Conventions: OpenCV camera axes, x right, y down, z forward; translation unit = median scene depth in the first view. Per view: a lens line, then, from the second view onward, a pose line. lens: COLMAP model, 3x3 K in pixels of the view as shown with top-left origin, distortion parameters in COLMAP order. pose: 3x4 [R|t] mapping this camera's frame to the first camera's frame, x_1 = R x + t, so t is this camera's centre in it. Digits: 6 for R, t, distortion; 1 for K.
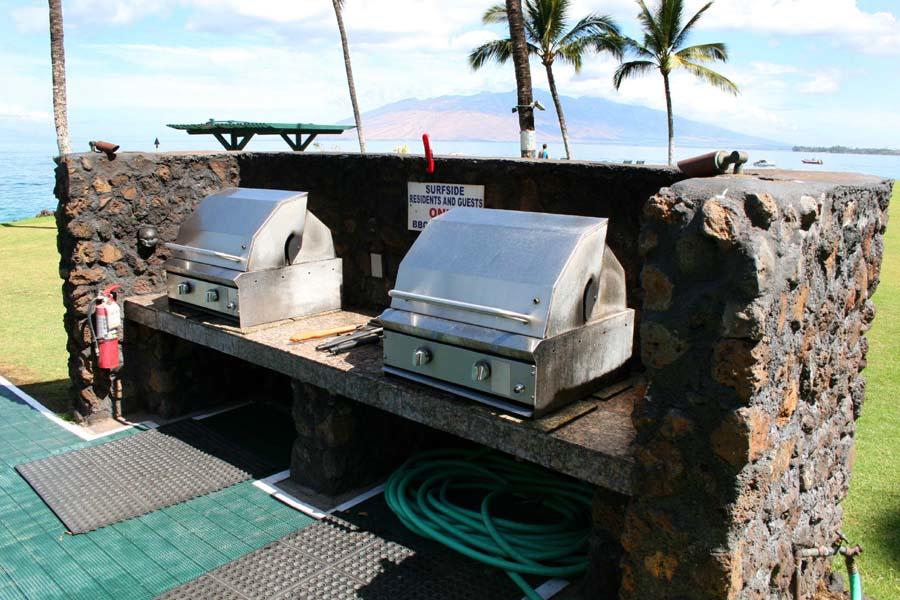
lens RADIAL K [[743.9, 0, 450.0], [0, 743.9, 300.0], [0, 0, 1]] dist [-0.163127, 0.140002]
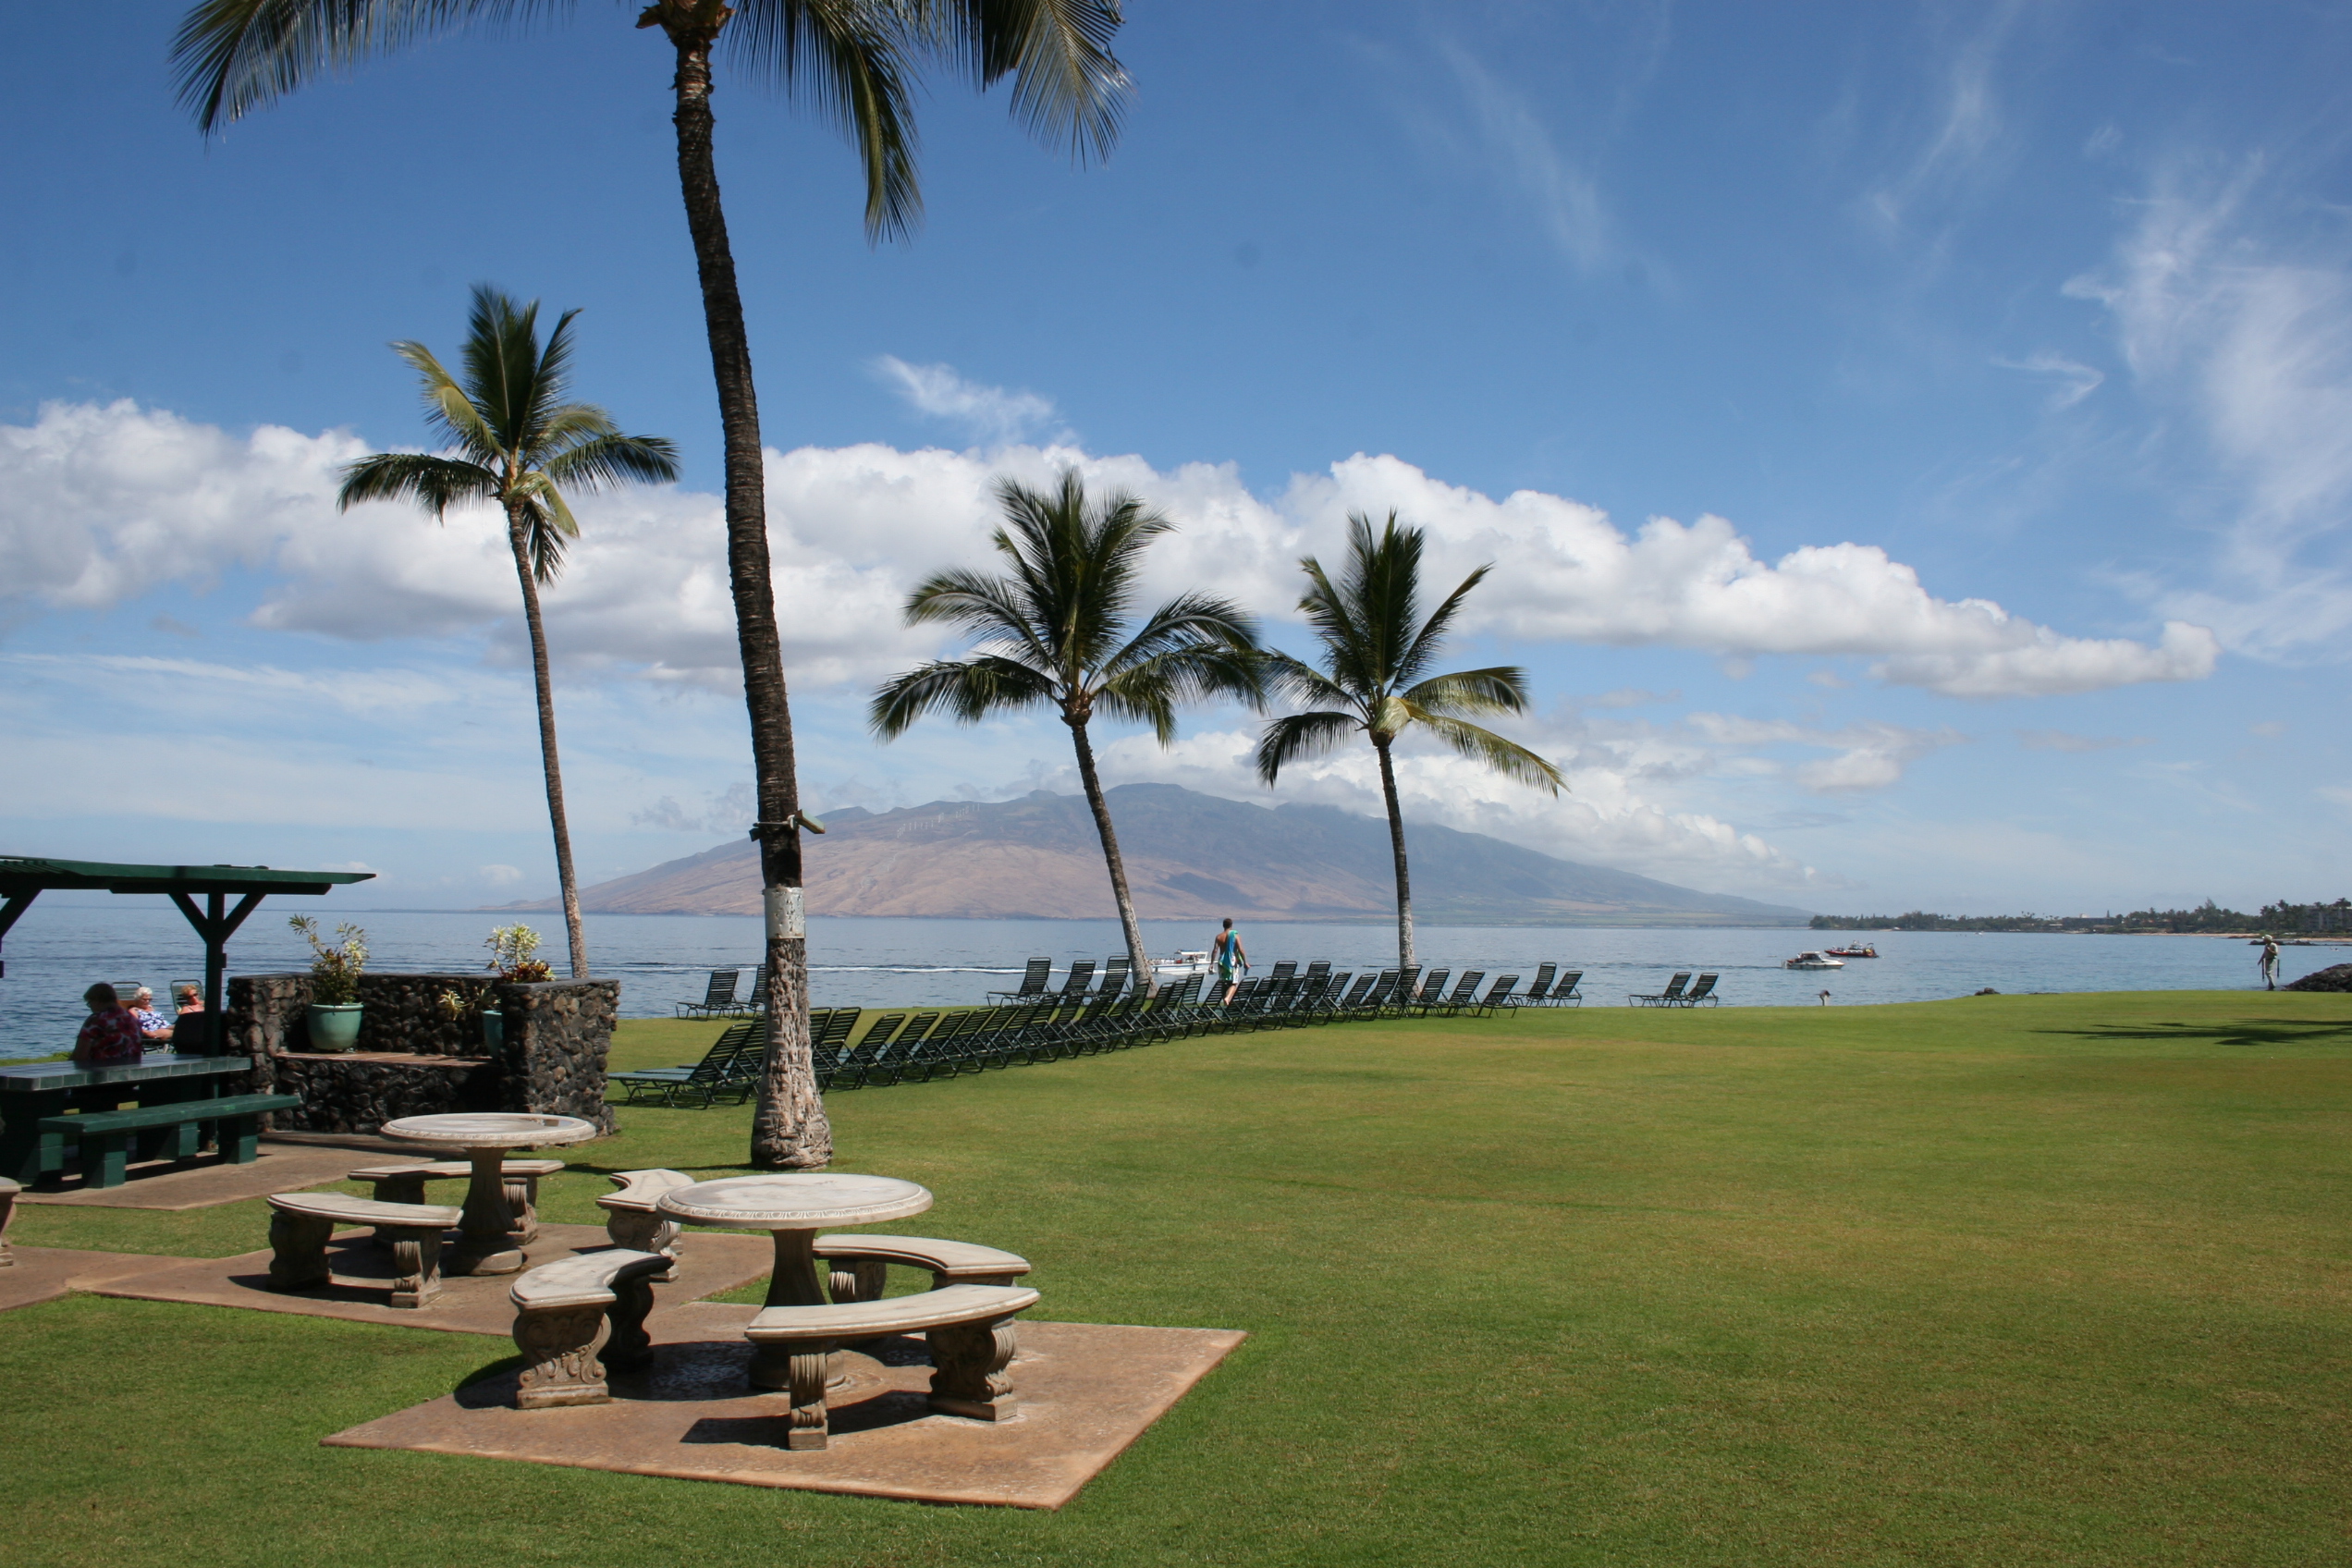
lens RADIAL K [[1944.1, 0, 1176.0], [0, 1944.1, 784.0], [0, 0, 1]] dist [-0.163127, 0.140002]
pose [[0.993195, 0.005593, 0.116329, 0.065568], [0.026886, 0.960856, -0.275740, -0.000994], [-0.113318, 0.276991, 0.954167, 0.006435]]
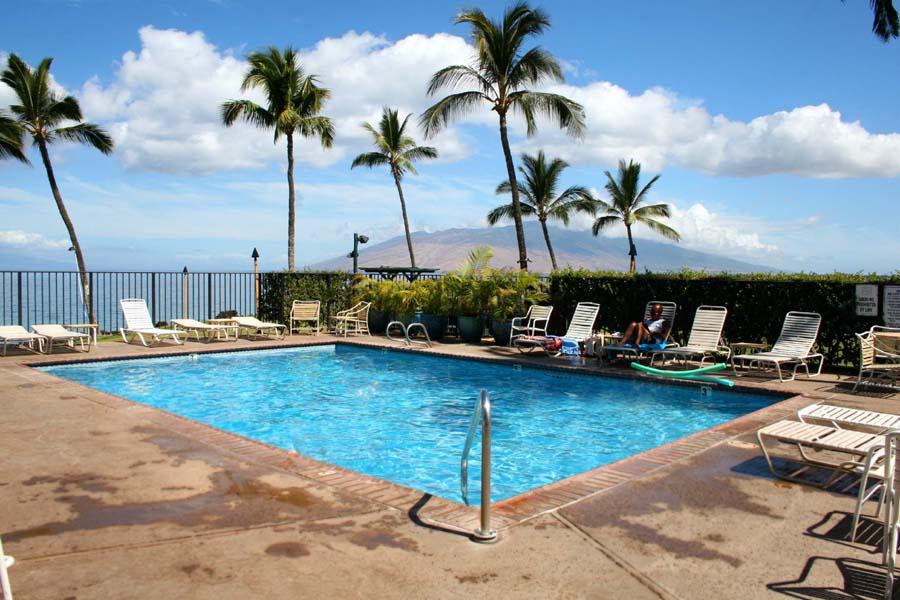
lens RADIAL K [[743.9, 0, 450.0], [0, 743.9, 300.0], [0, 0, 1]] dist [-0.163127, 0.140002]
pose [[0.999937, -0.000599, -0.011222, -0.030559], [-0.001370, 0.984635, -0.174622, 0.080443], [0.011155, 0.174626, 0.984572, -0.391567]]
